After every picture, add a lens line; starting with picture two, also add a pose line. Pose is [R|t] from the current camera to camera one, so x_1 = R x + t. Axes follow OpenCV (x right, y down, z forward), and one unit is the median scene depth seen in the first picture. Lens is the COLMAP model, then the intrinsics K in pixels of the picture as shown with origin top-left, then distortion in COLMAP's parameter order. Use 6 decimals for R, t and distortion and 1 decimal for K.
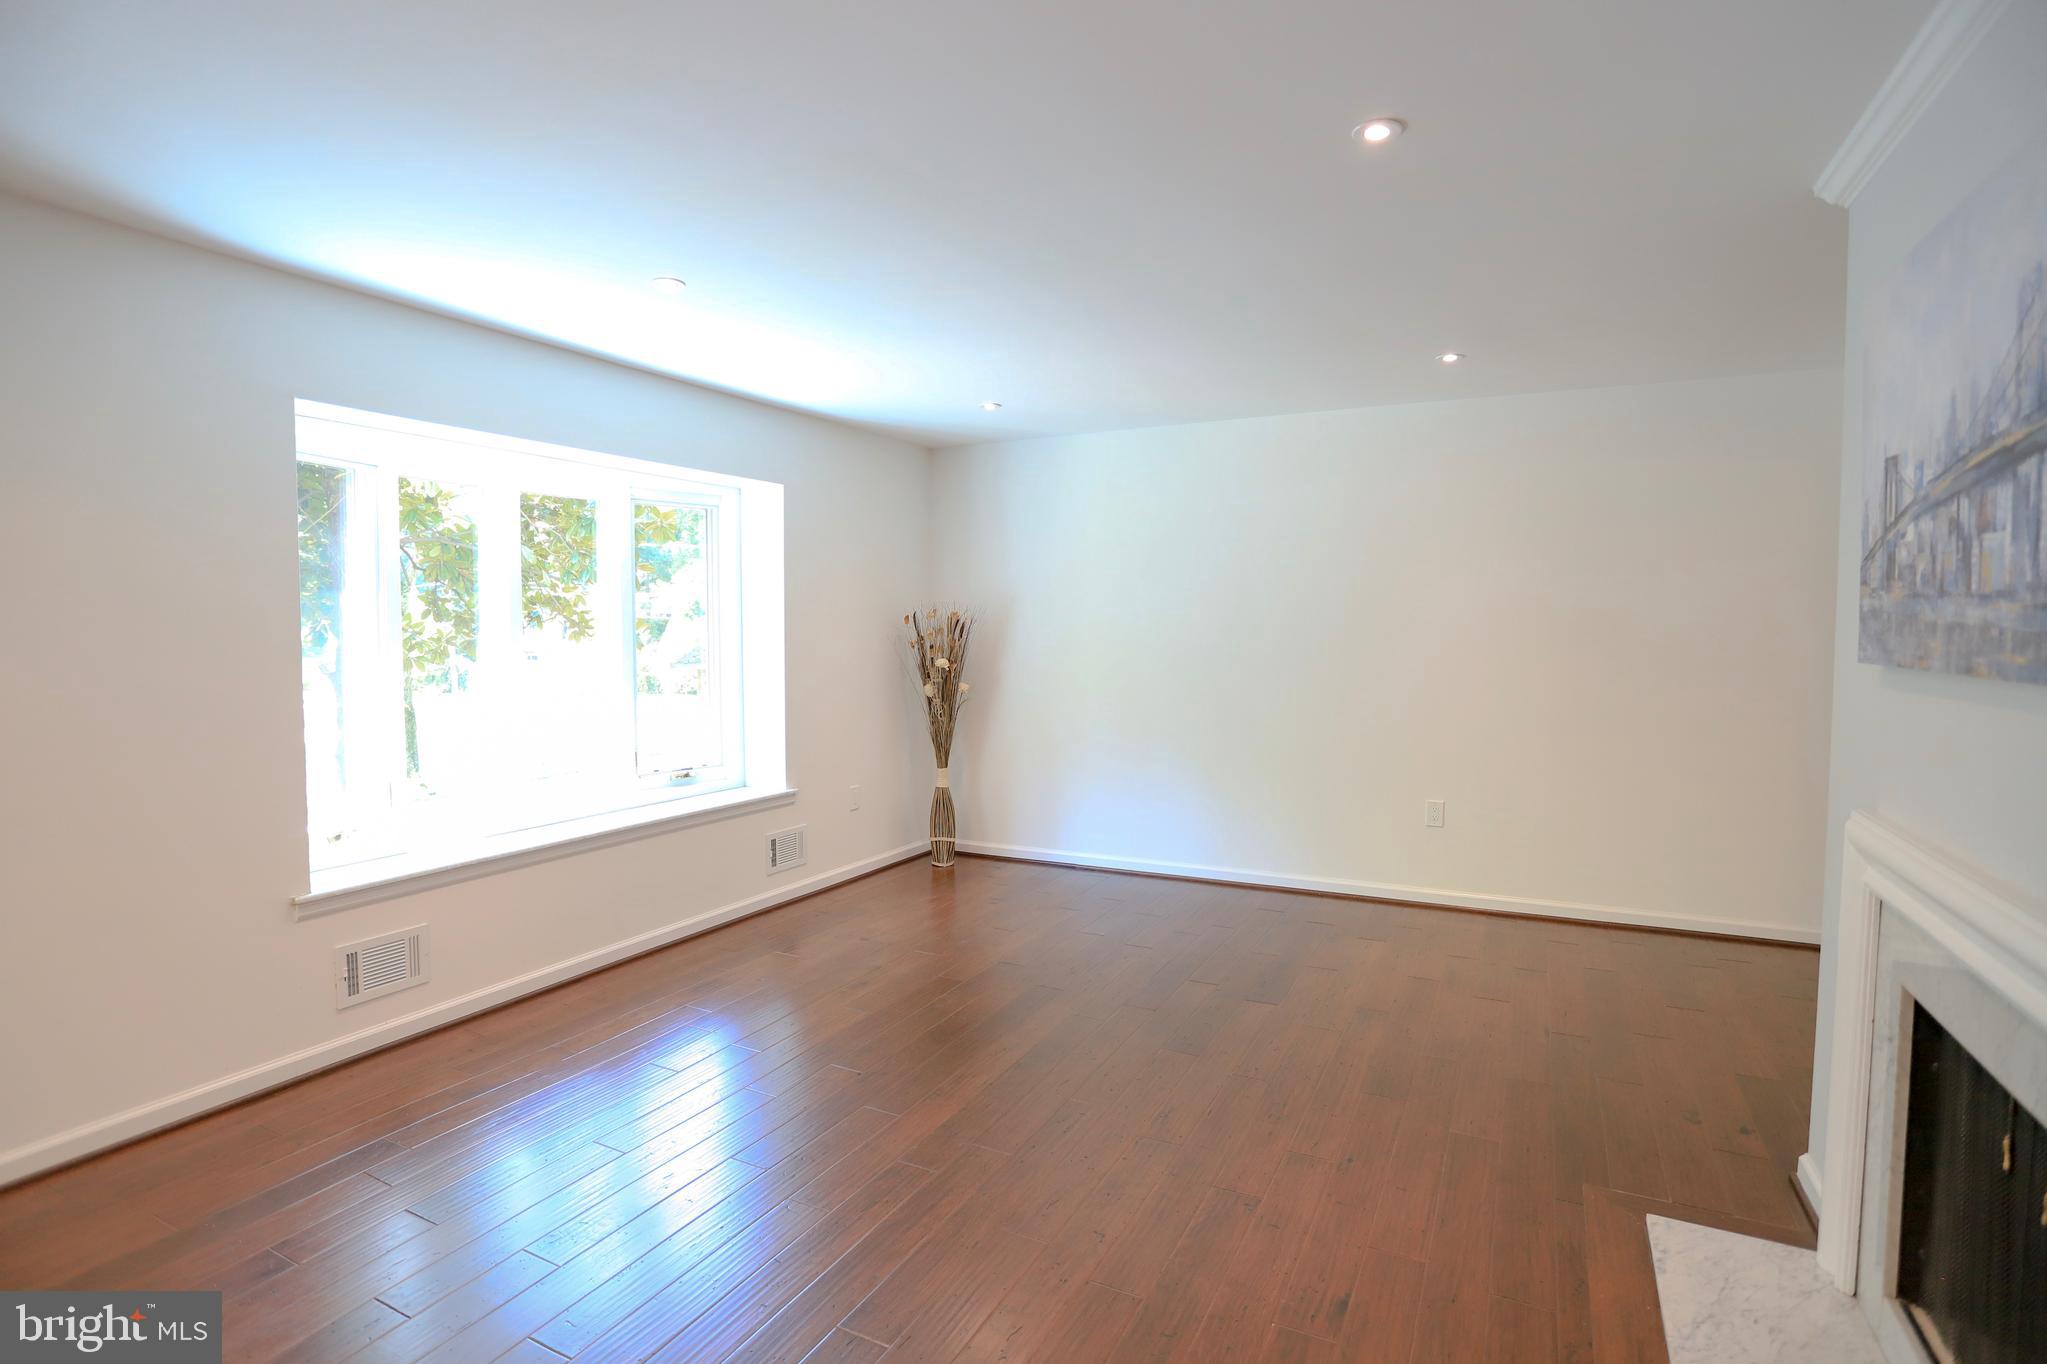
lens RADIAL K [[1011.3, 0, 1033.0], [0, 1011.3, 669.9], [0, 0, 1]] dist [-0.065417, 0.034071]
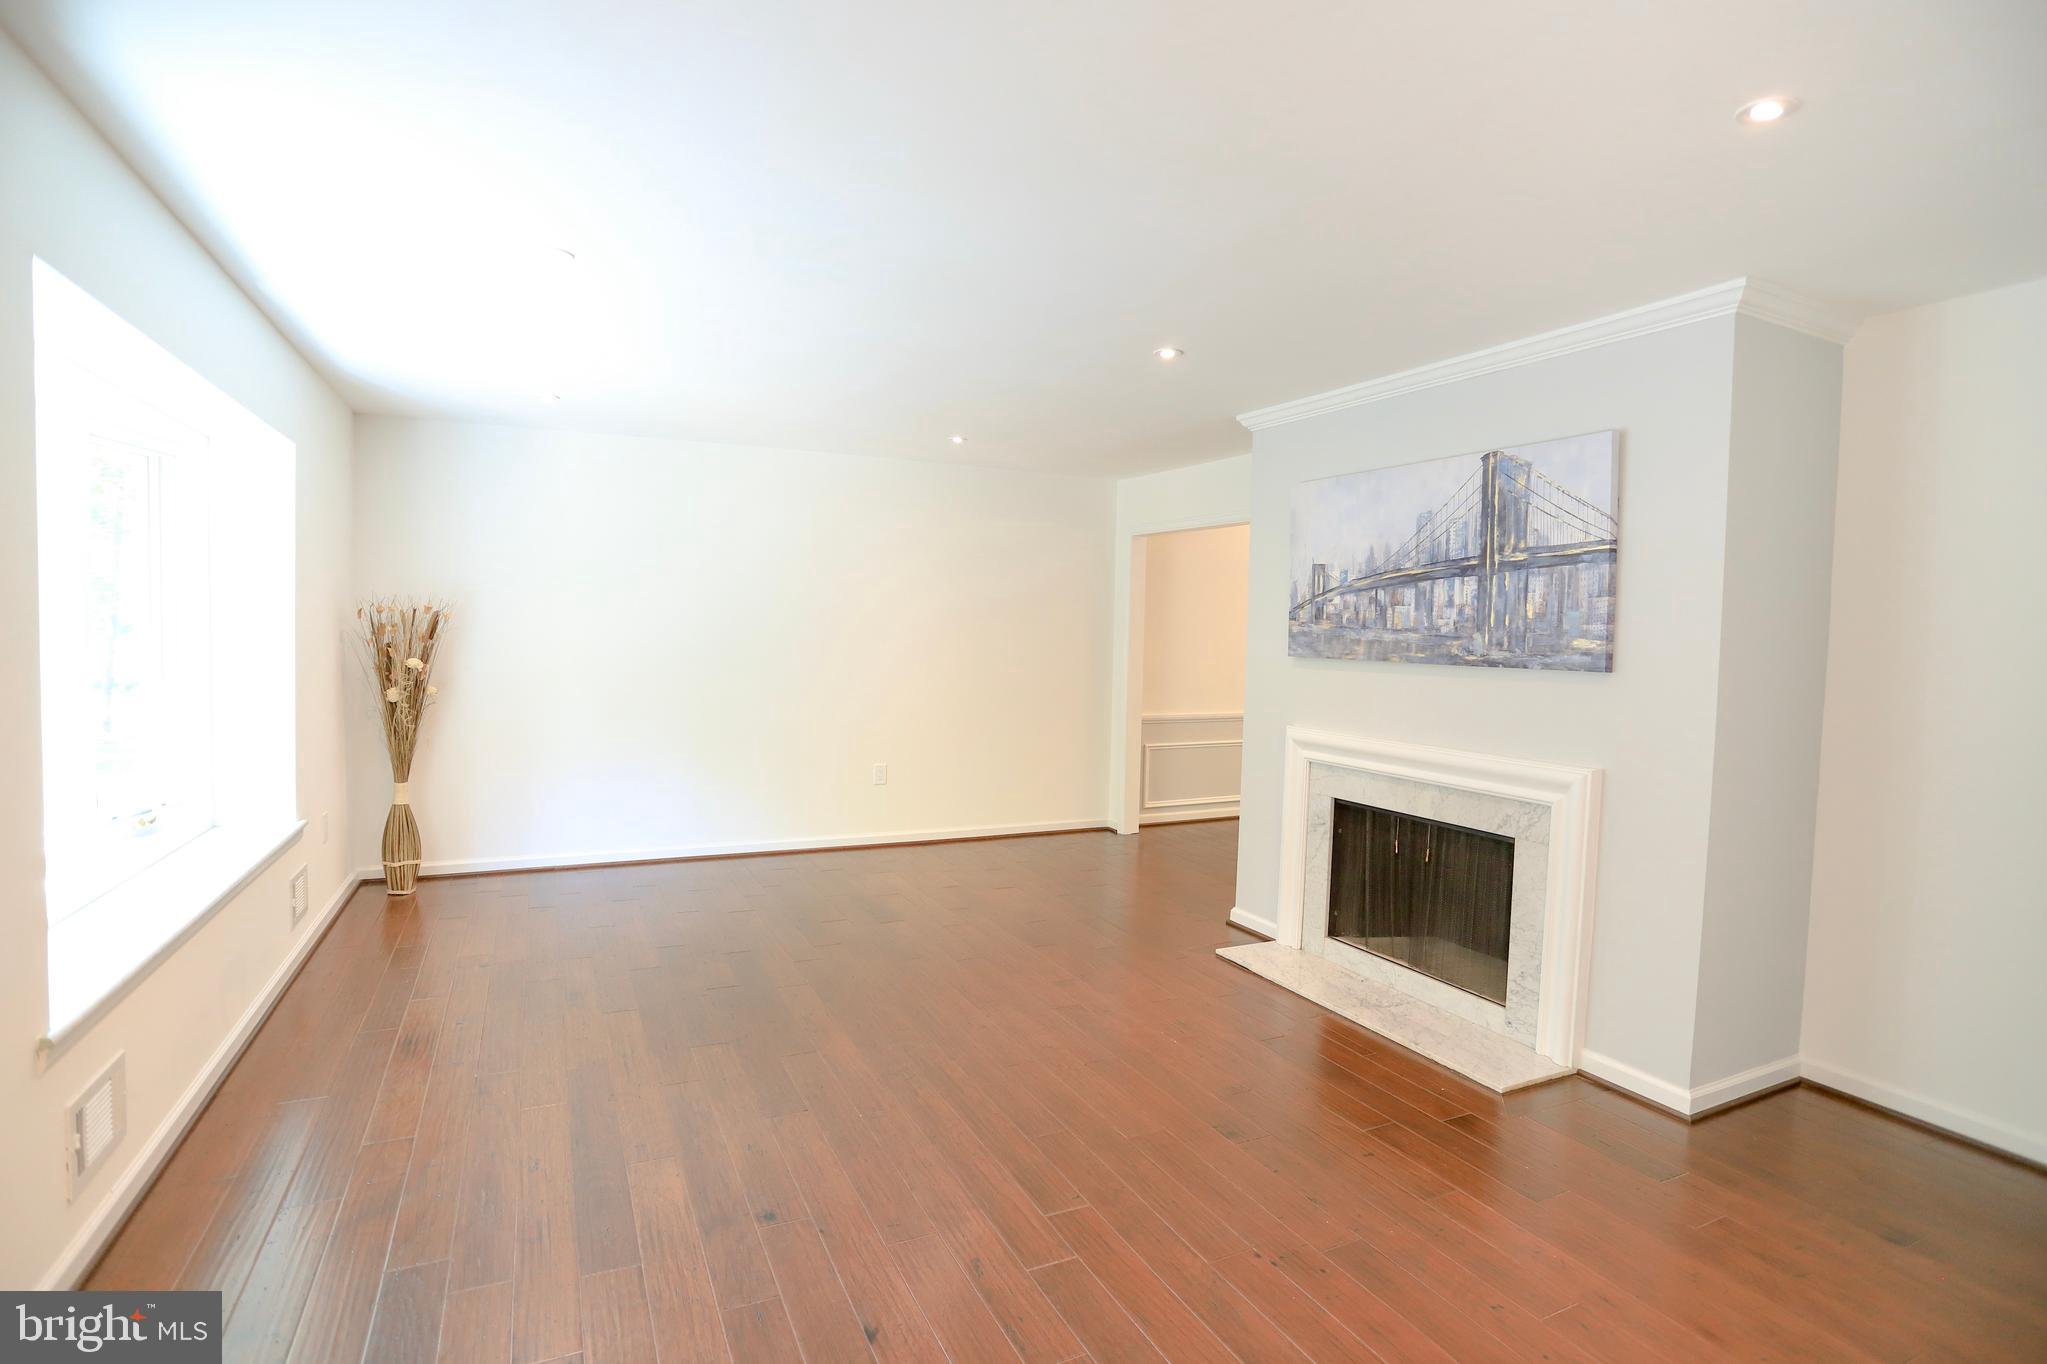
lens RADIAL K [[995.1, 0, 1025.4], [0, 995.1, 671.1], [0, 0, 1]] dist [-0.059654, 0.033890]
pose [[0.604441, -0.017651, 0.796454, -1.390183], [0.013260, 0.999839, 0.012095, -0.010056], [-0.796539, 0.003250, 0.604578, 0.174784]]
